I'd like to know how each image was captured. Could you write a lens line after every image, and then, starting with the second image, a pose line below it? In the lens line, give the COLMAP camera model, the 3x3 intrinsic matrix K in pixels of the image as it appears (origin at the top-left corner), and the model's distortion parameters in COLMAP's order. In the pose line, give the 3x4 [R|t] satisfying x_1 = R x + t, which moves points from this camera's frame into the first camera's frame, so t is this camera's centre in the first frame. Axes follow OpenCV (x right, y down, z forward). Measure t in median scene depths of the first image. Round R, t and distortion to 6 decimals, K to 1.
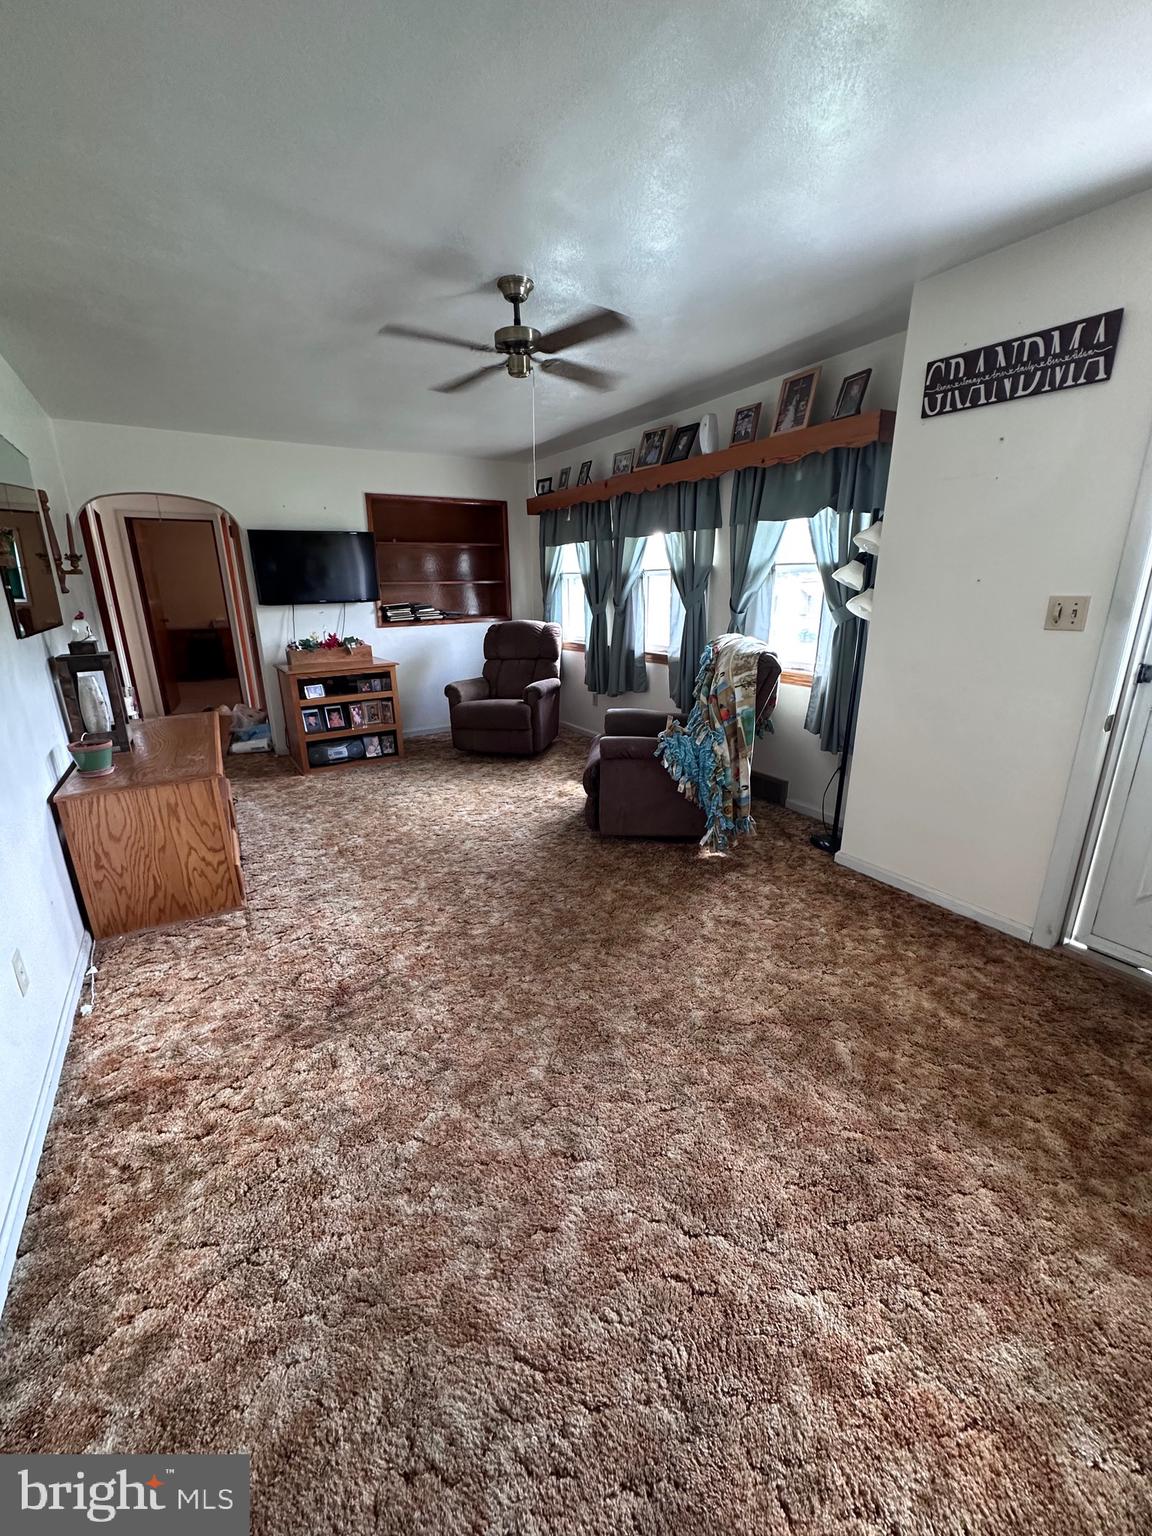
lens RADIAL K [[611.0, 0, 570.2], [0, 611.0, 764.9], [0, 0, 1]] dist [-0.004016, 0.000534]
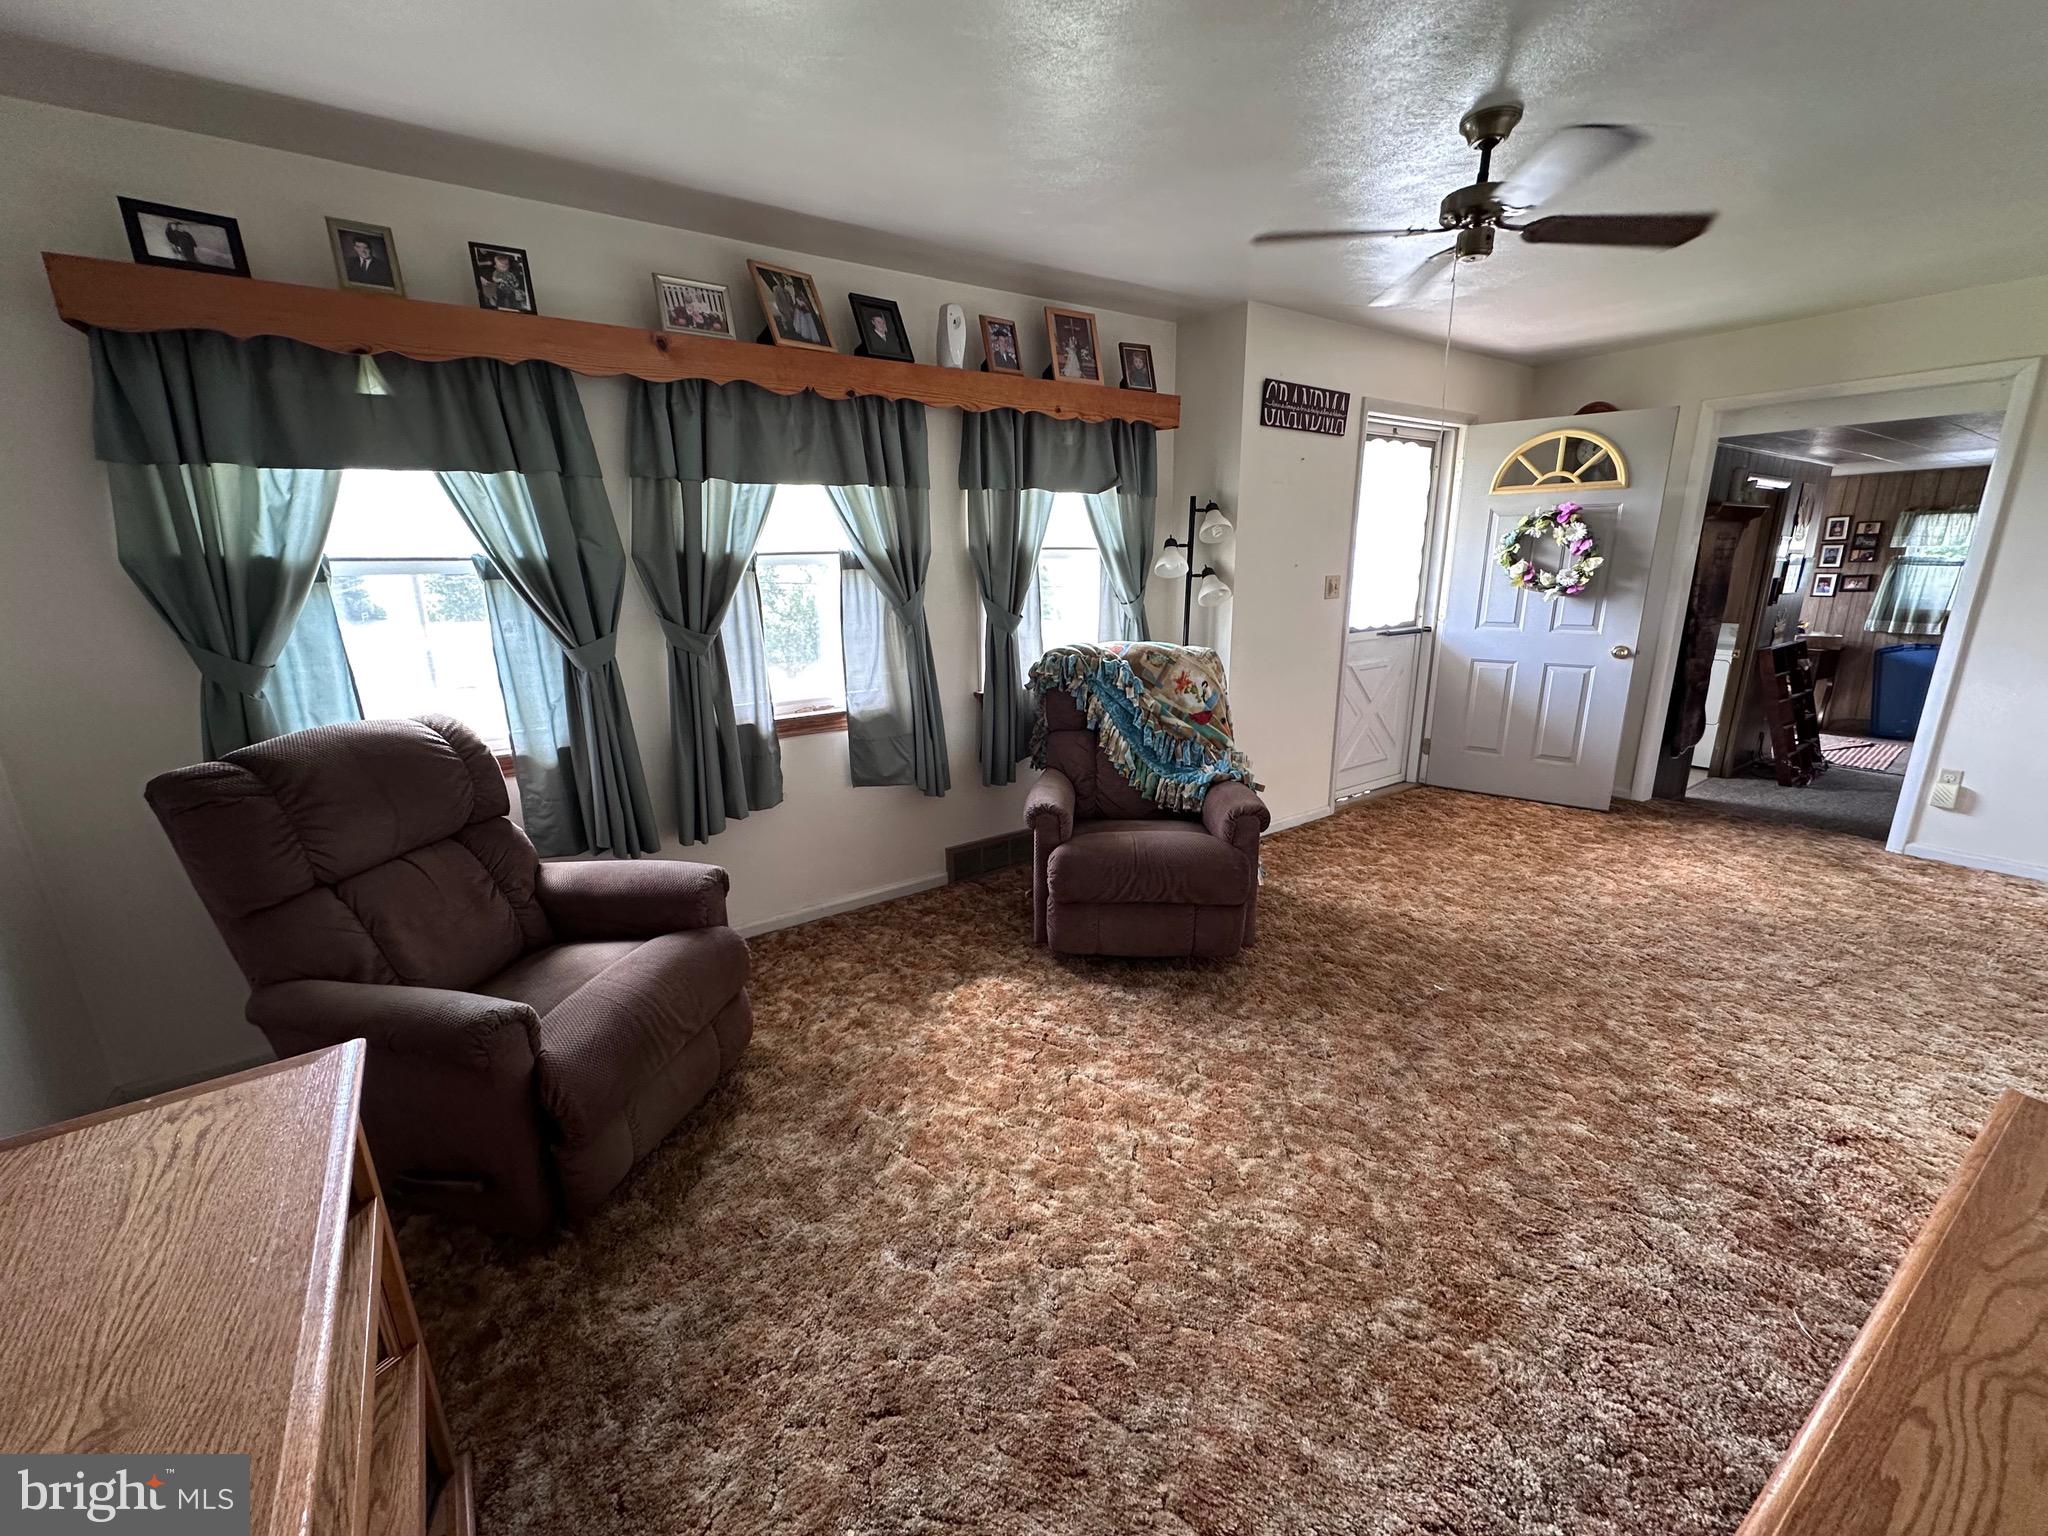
lens RADIAL K [[814.6, 0, 1026.1], [0, 814.6, 772.7], [0, 0, 1]] dist [-0.004016, 0.000534]
pose [[-0.050940, -0.244469, 0.968318, -0.773345], [0.303073, 0.920070, 0.248231, -0.366463], [-0.951605, 0.306116, 0.027223, 1.194580]]
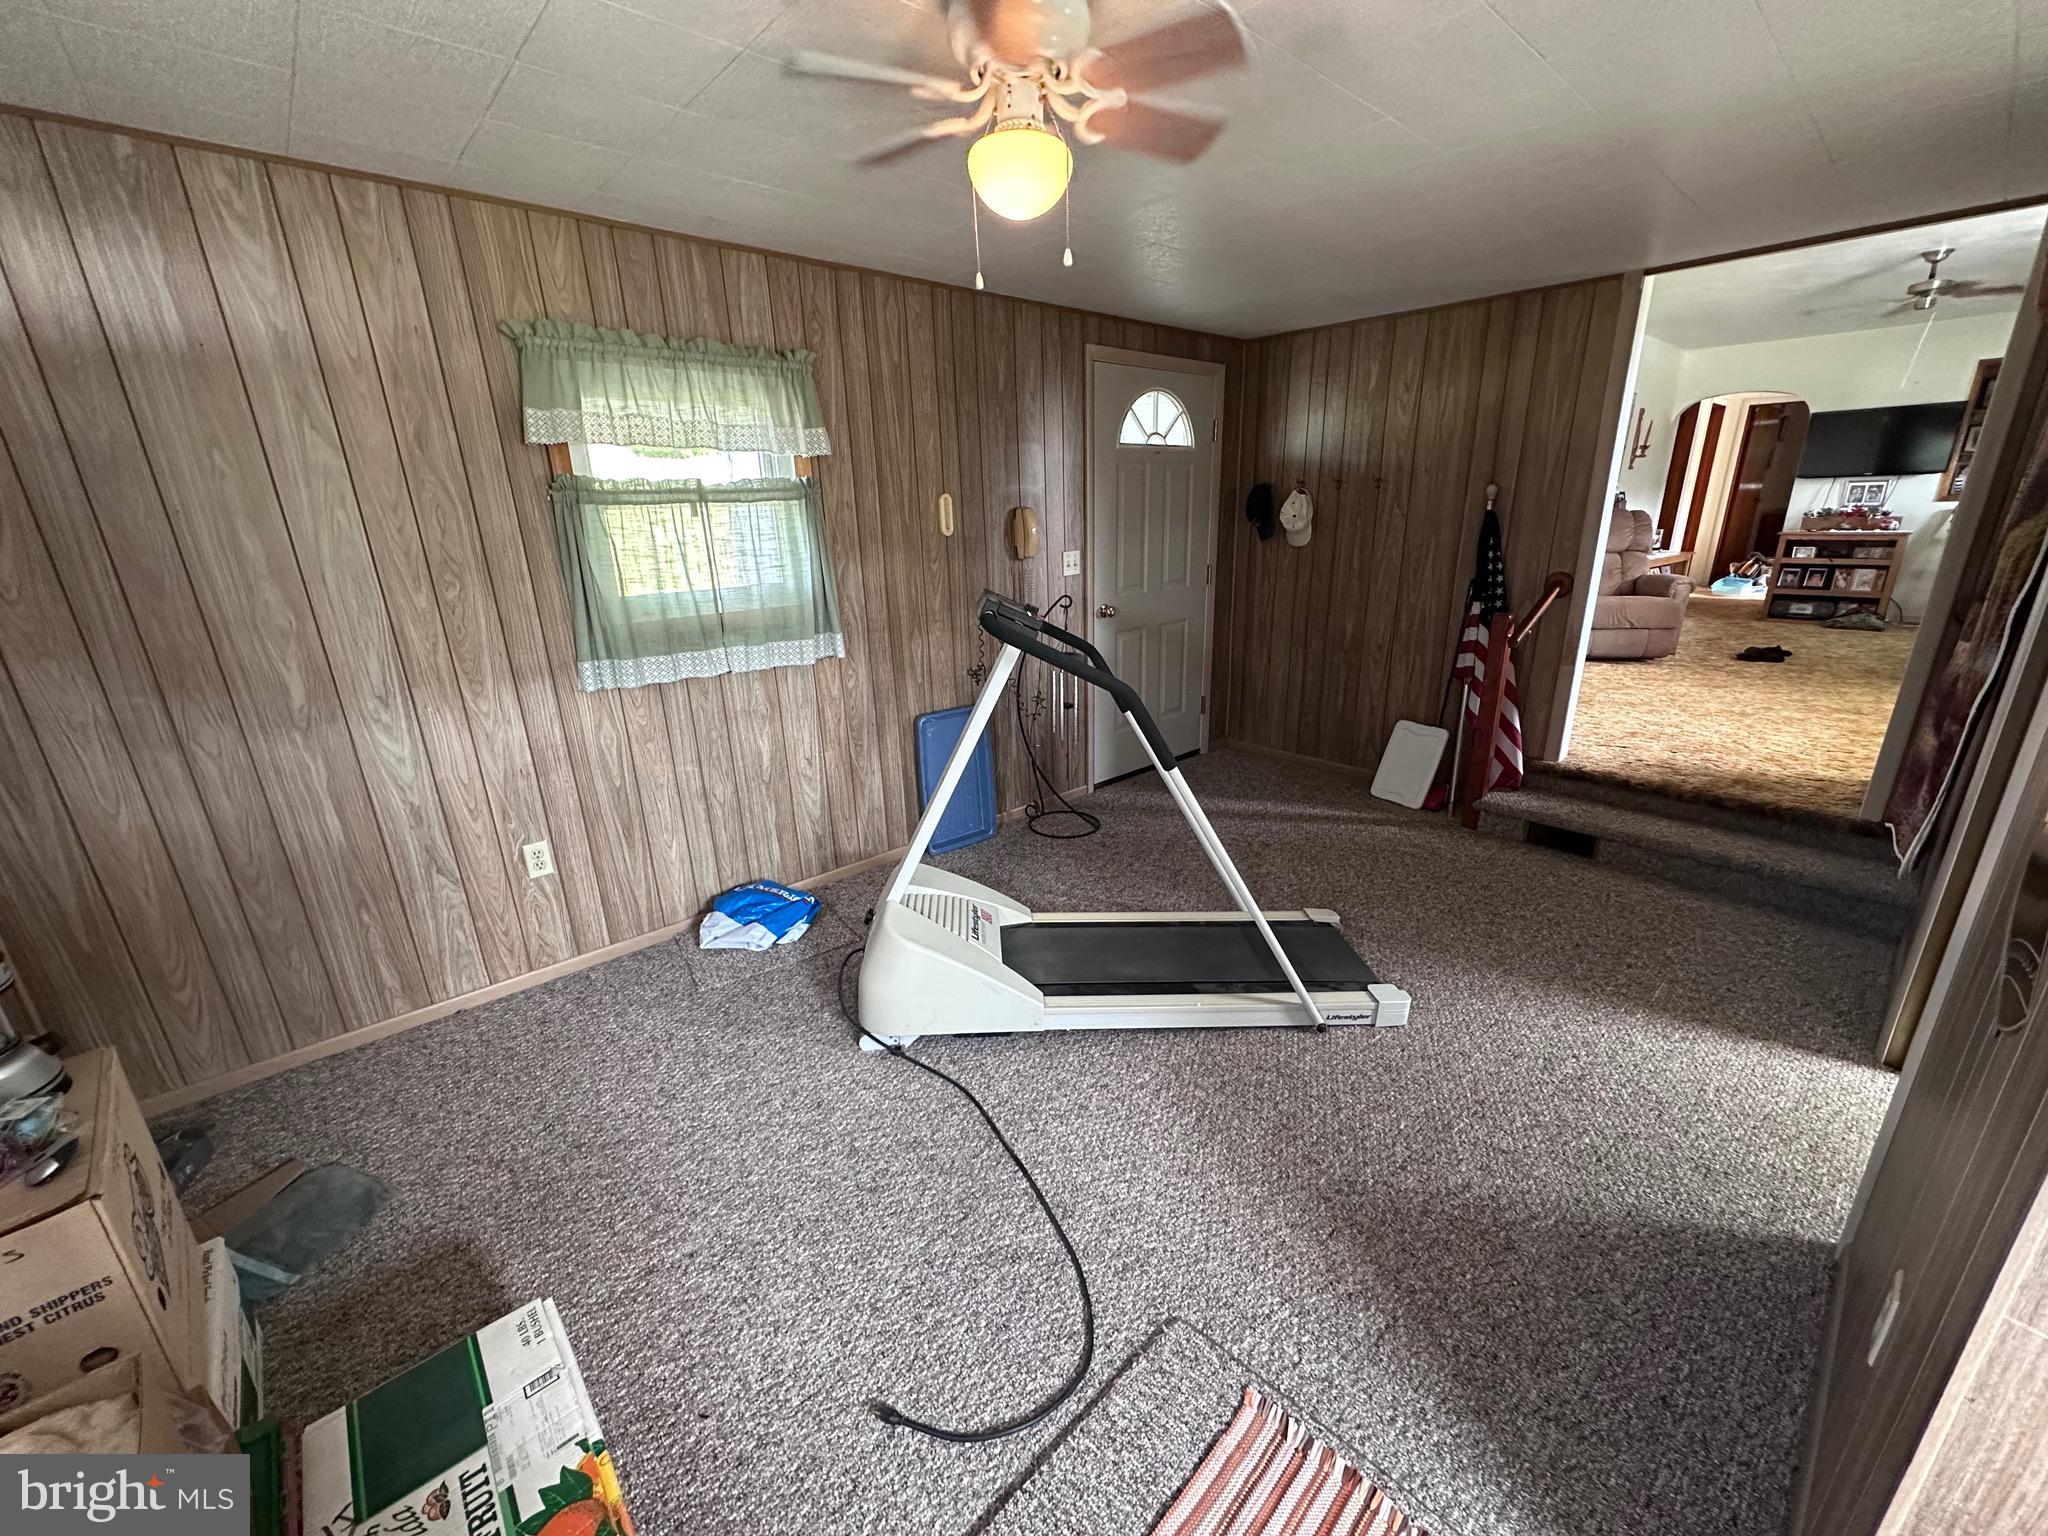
lens RADIAL K [[814.6, 0, 1028.9], [0, 814.6, 779.1], [0, 0, 1]] dist [-0.004016, 0.000534]
pose [[0.176522, 0.315439, -0.932383, 1.320634], [-0.257541, 0.929060, 0.265556, 0.366989], [0.950007, 0.193250, 0.245238, -1.023197]]
